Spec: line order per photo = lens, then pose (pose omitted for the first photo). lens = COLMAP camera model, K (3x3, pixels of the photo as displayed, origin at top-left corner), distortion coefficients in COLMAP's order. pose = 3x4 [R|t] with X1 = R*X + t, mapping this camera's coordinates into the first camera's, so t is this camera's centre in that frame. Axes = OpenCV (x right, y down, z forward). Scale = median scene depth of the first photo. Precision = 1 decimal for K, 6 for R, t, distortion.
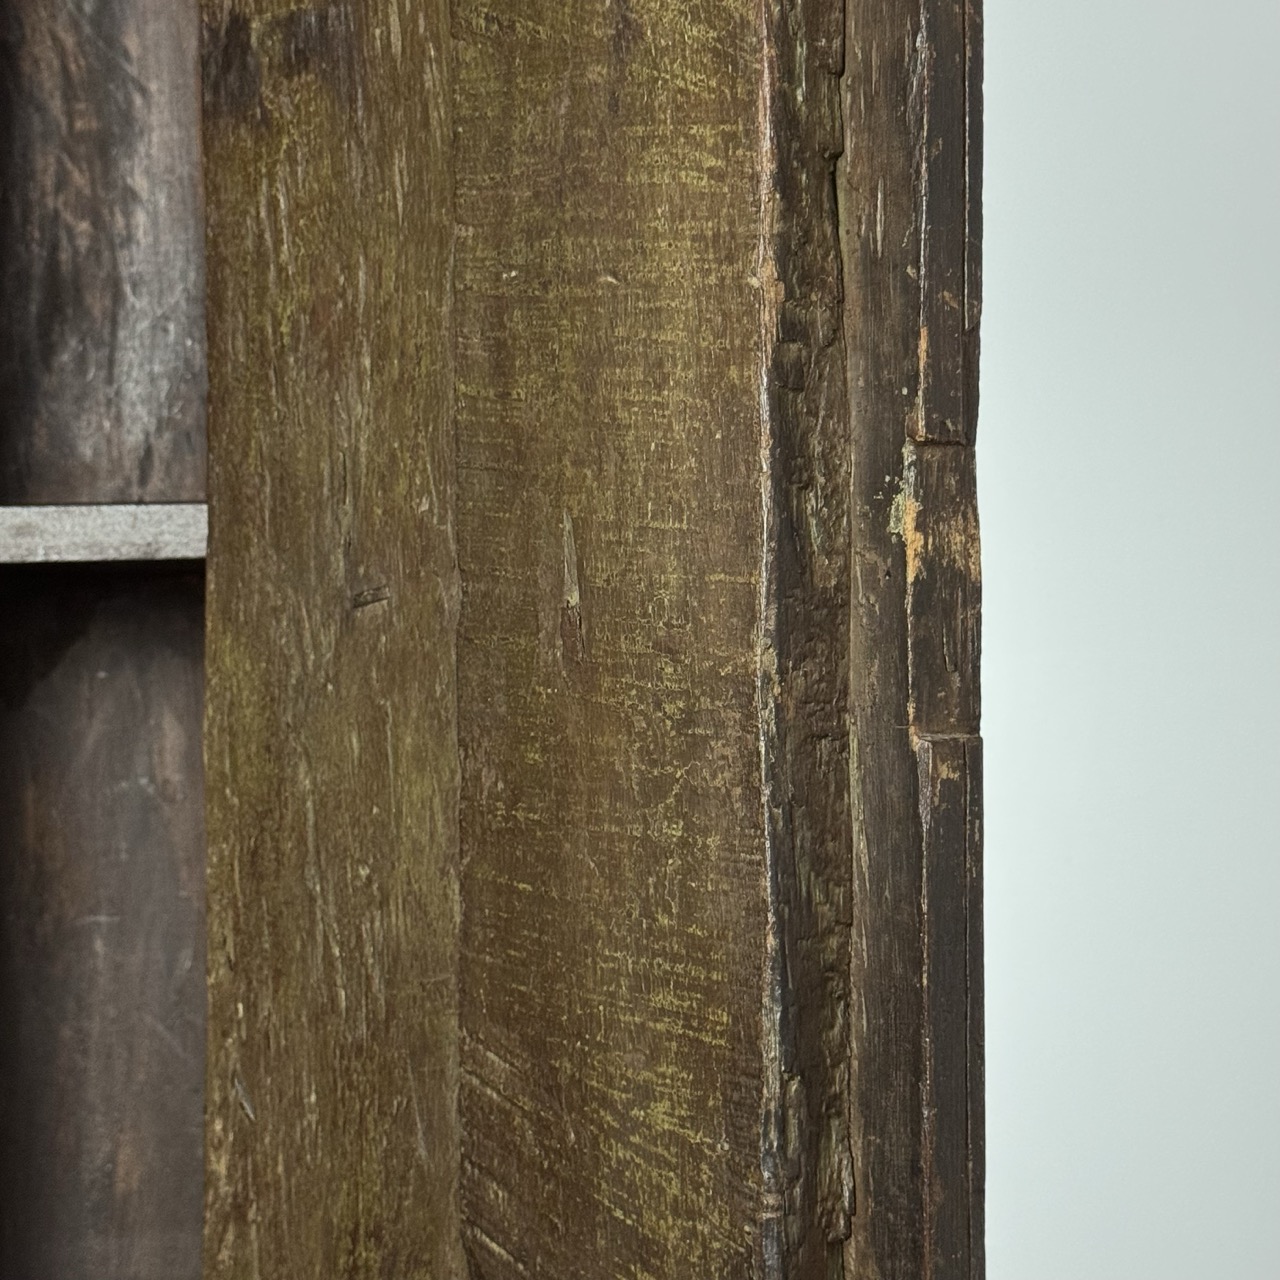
lens RADIAL K [[2673.4, 0, 640.0], [0, 2673.4, 640.0], [0, 0, 1]] dist [0.145294, -0.094757]
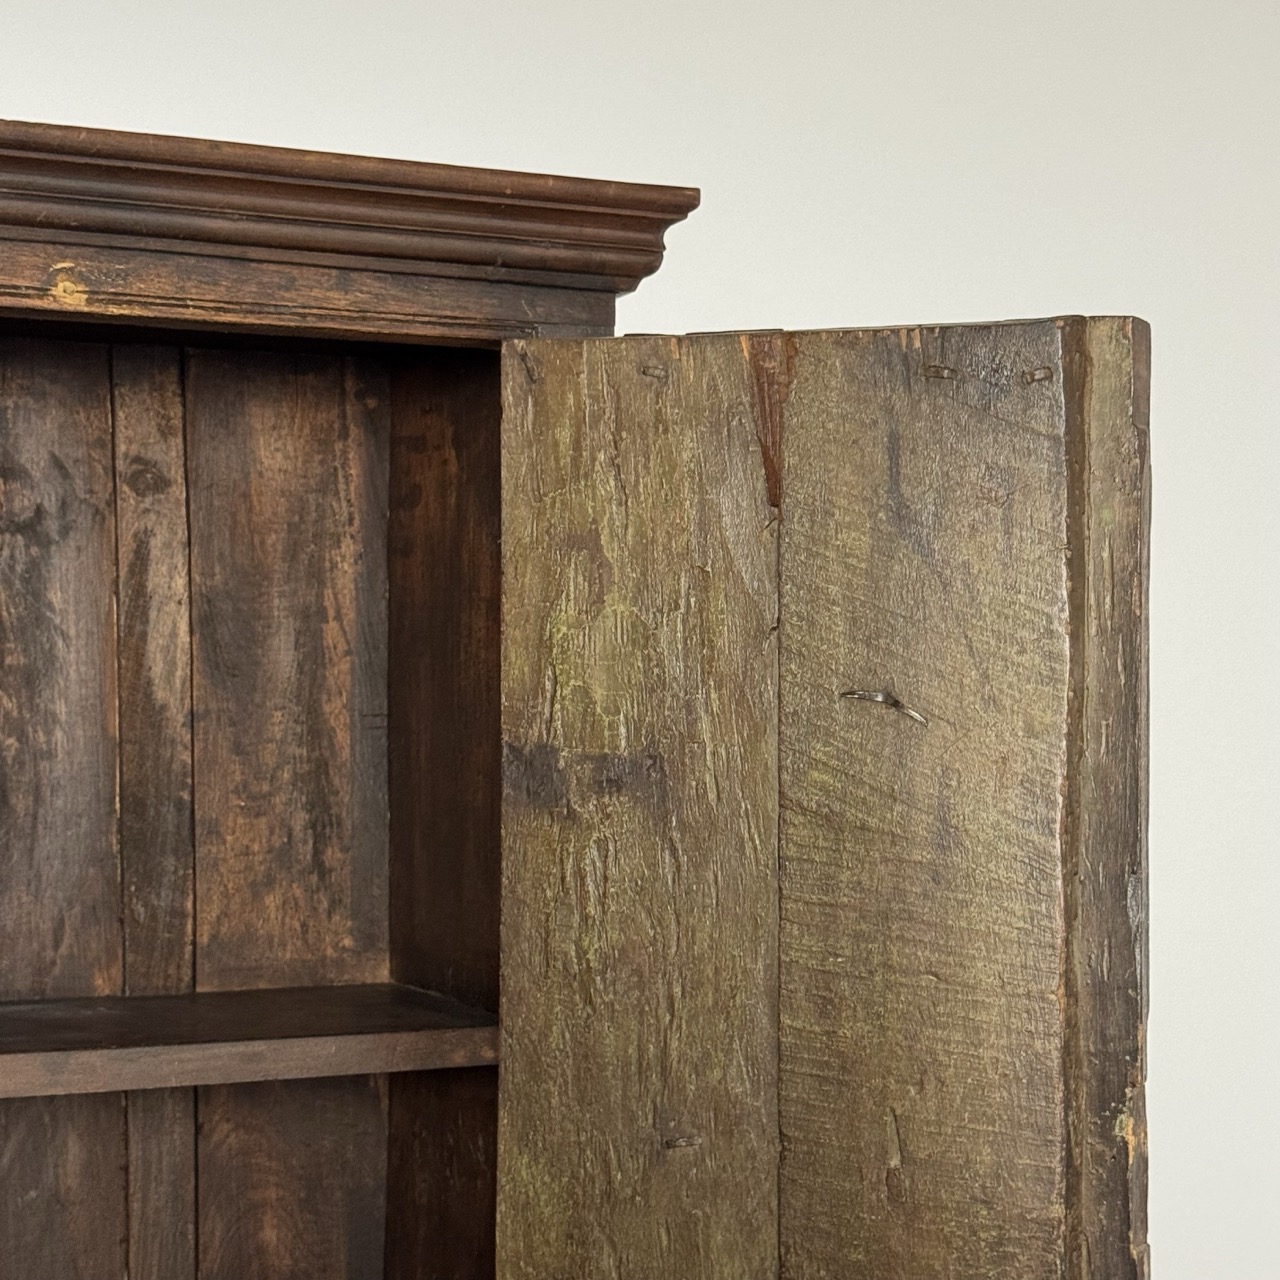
lens RADIAL K [[2673.4, 0, 640.0], [0, 2673.4, 640.0], [0, 0, 1]] dist [0.145294, -0.094757]
pose [[0.861758, 0.024689, 0.506719, -1.015179], [-0.011370, 0.999504, -0.029362, -0.288629], [-0.507193, 0.019541, 0.861611, -0.377016]]
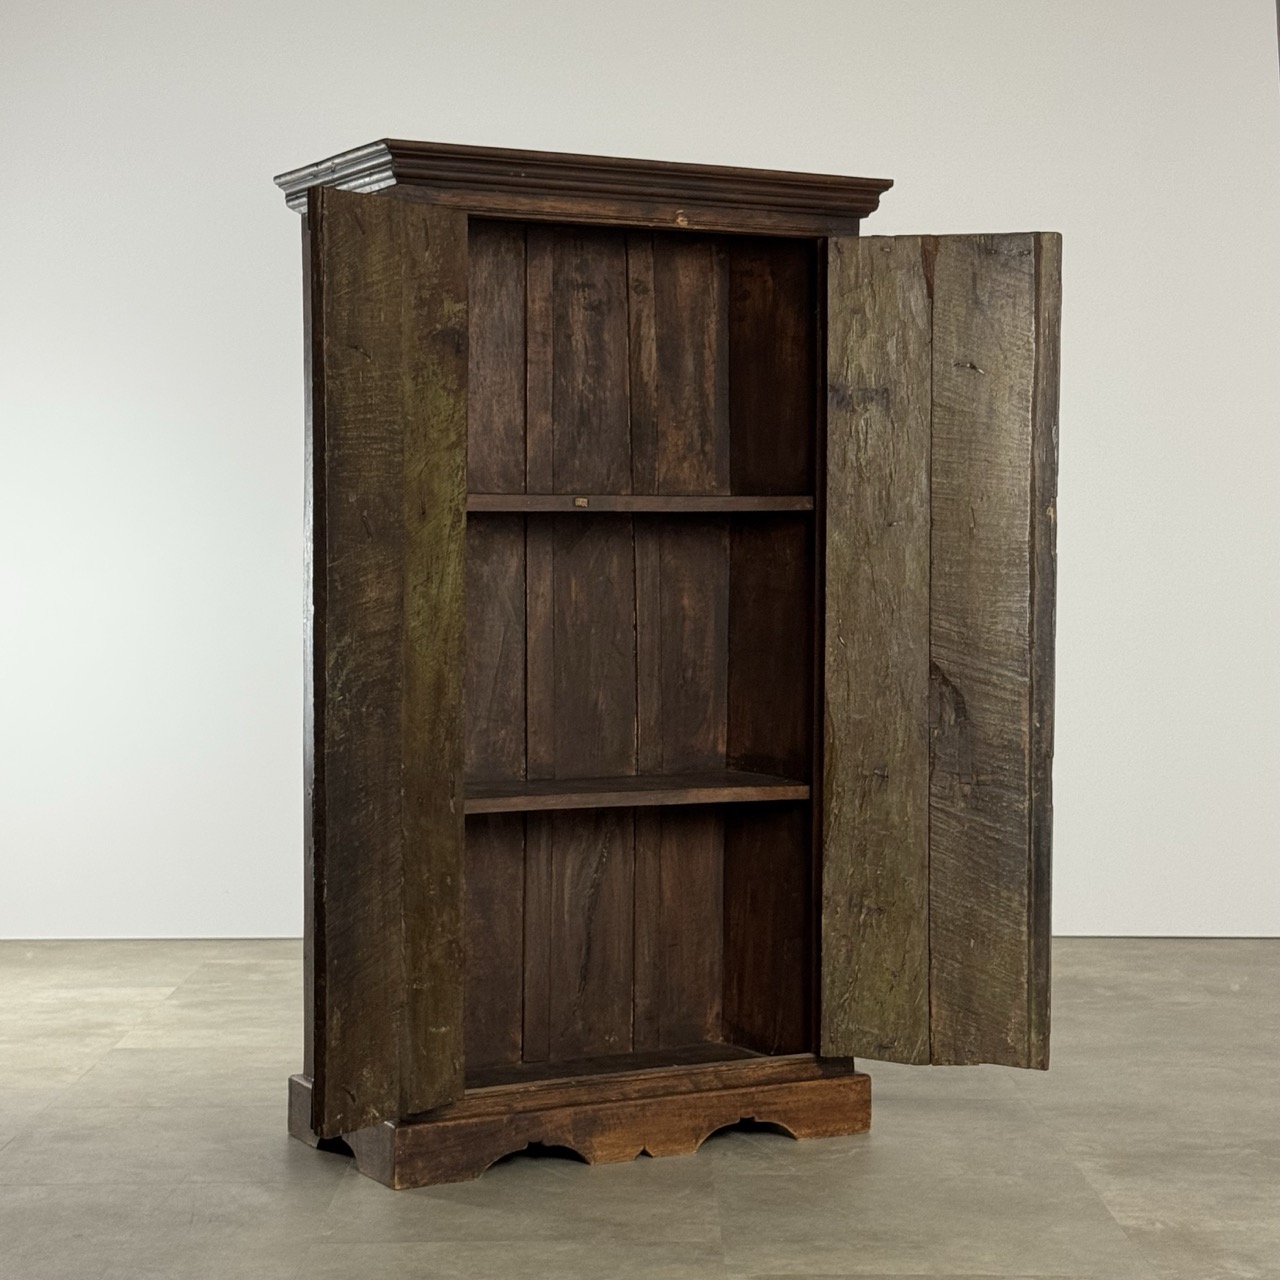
lens RADIAL K [[2673.4, 0, 640.0], [0, 2673.4, 640.0], [0, 0, 1]] dist [0.145294, -0.094757]
pose [[0.815783, -0.014853, 0.578167, -3.323984], [-0.009127, 0.999215, 0.038548, 0.010172], [-0.578286, -0.036724, 0.815007, -2.626761]]
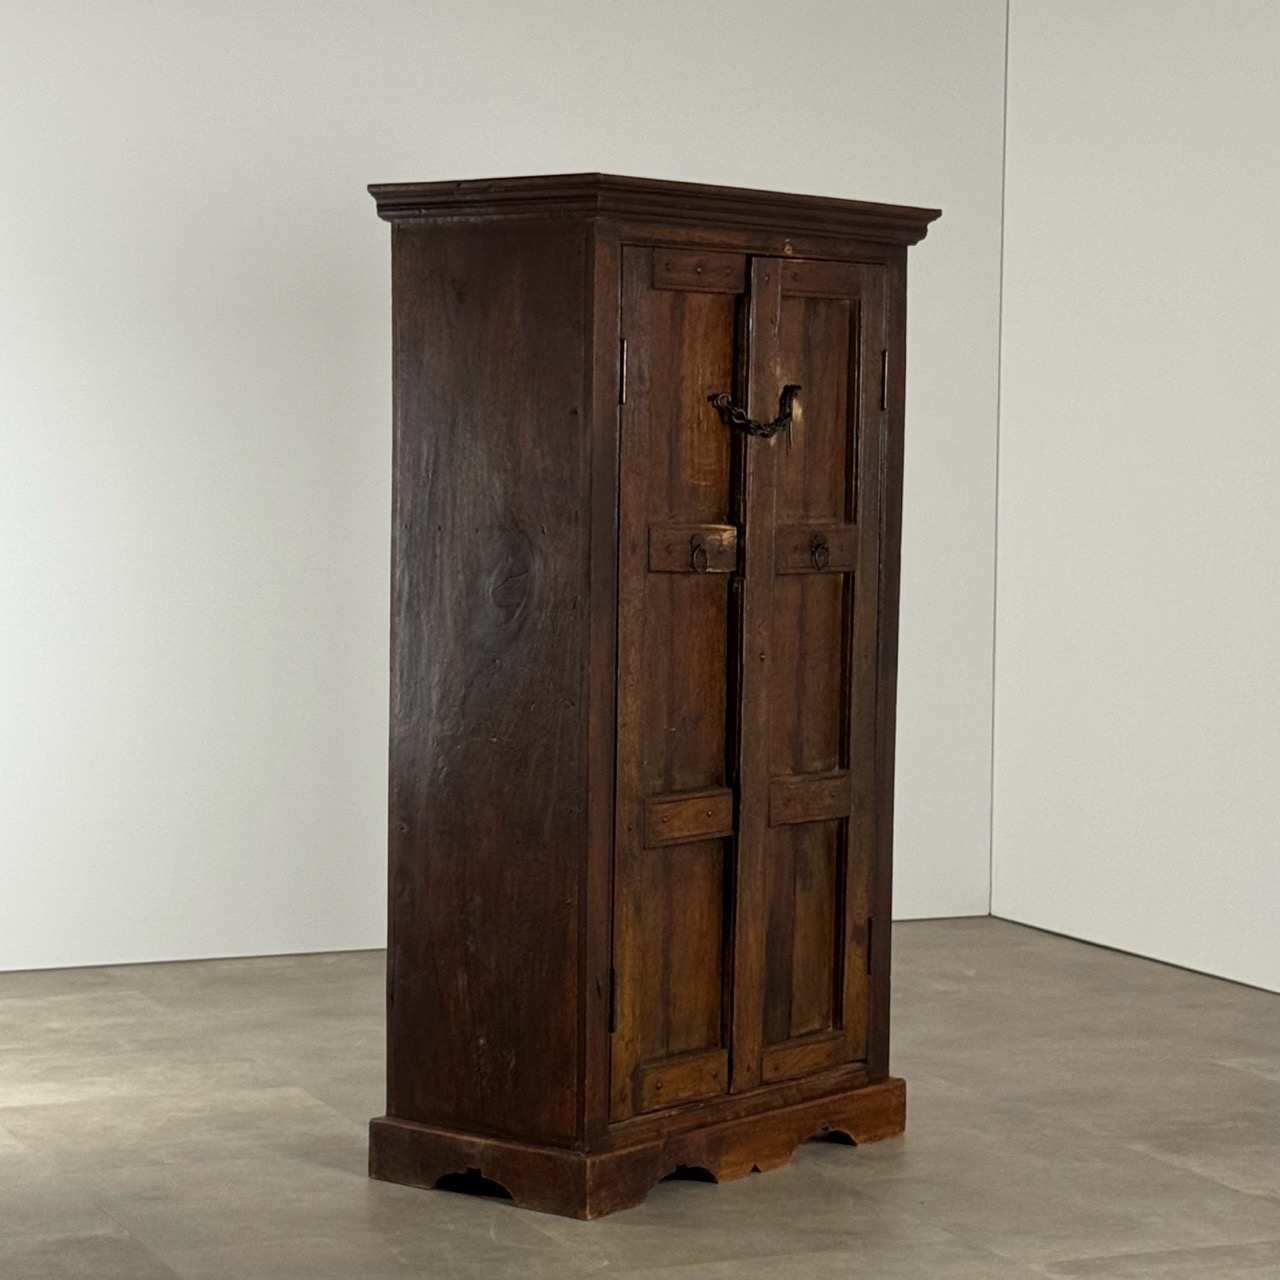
lens RADIAL K [[3310.1, 0, 638.3], [0, 3310.1, 706.1], [0, 0, 1]] dist [0.108168, 0.240532]
pose [[0.530088, -0.058068, 0.845952, -5.748804], [-0.018086, 0.996651, 0.079745, -0.207674], [-0.847750, -0.057572, 0.527262, -1.701996]]
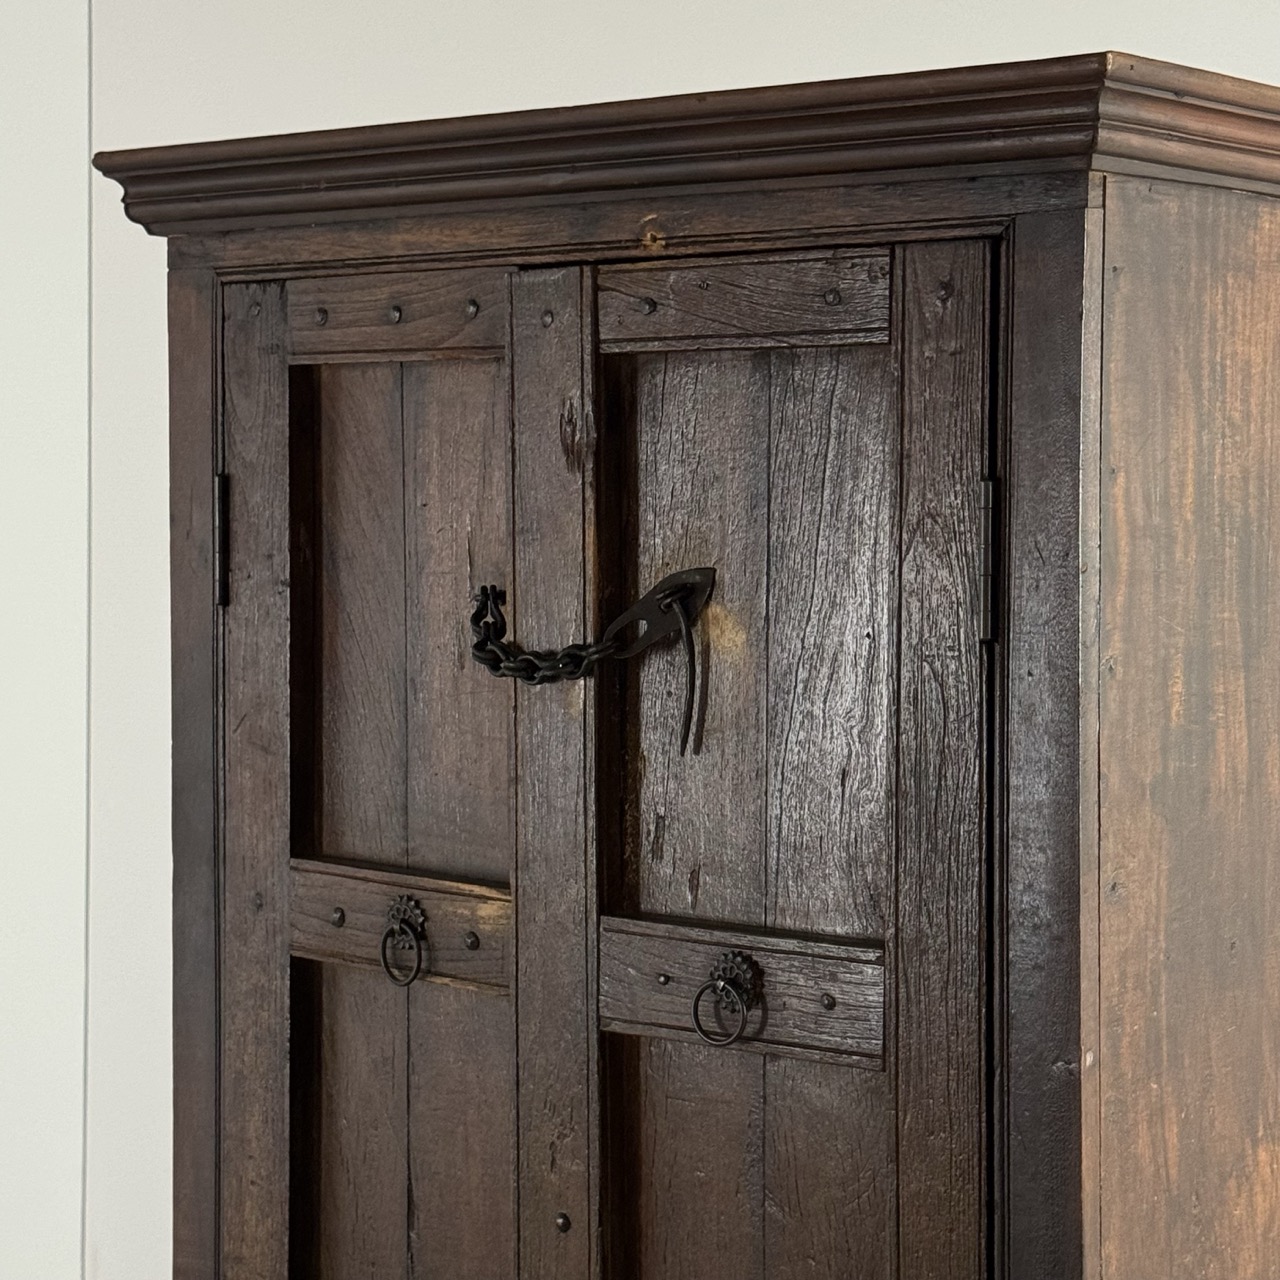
lens RADIAL K [[3132.0, 0, 640.0], [0, 3132.0, 640.0], [0, 0, 1]] dist [0.108205, 0.126329]
pose [[0.826004, 0.039208, -0.562300, 0.845863], [-0.012387, 0.998600, 0.051434, -0.381627], [0.563529, -0.035520, 0.825333, -0.640568]]
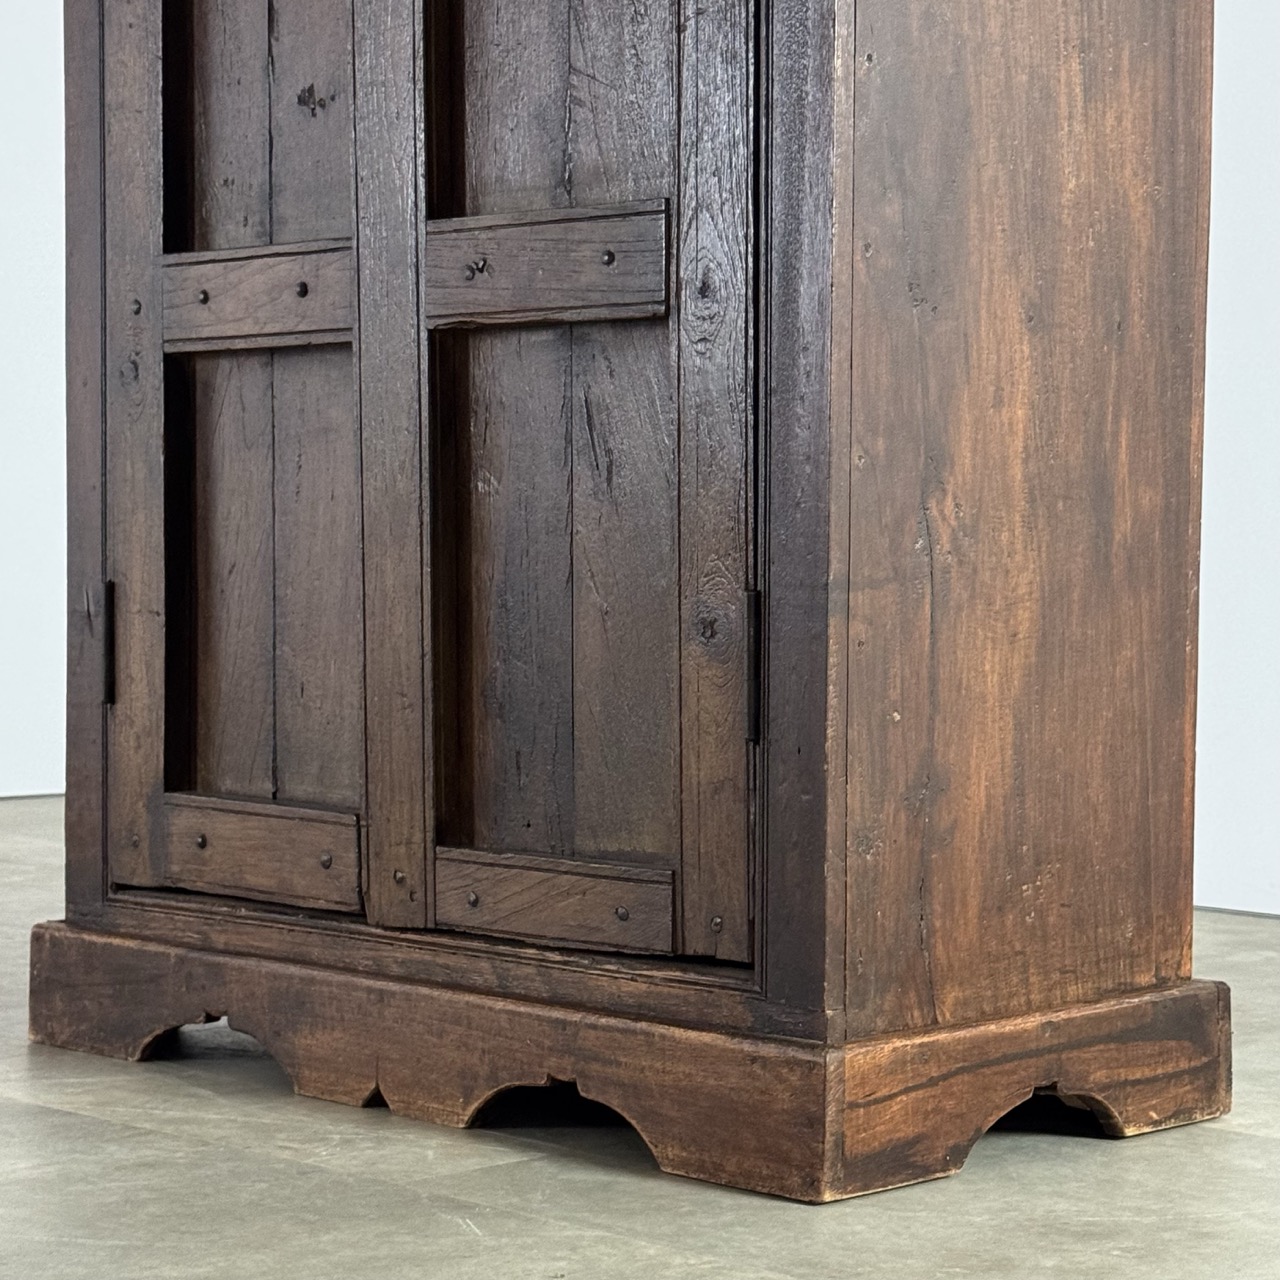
lens RADIAL K [[3132.0, 0, 640.0], [0, 3132.0, 640.0], [0, 0, 1]] dist [0.108205, 0.126329]
pose [[0.790742, 0.030659, -0.611382, 1.186636], [-0.005566, 0.999064, 0.042901, 0.635561], [0.612124, -0.030520, 0.790172, -0.602999]]
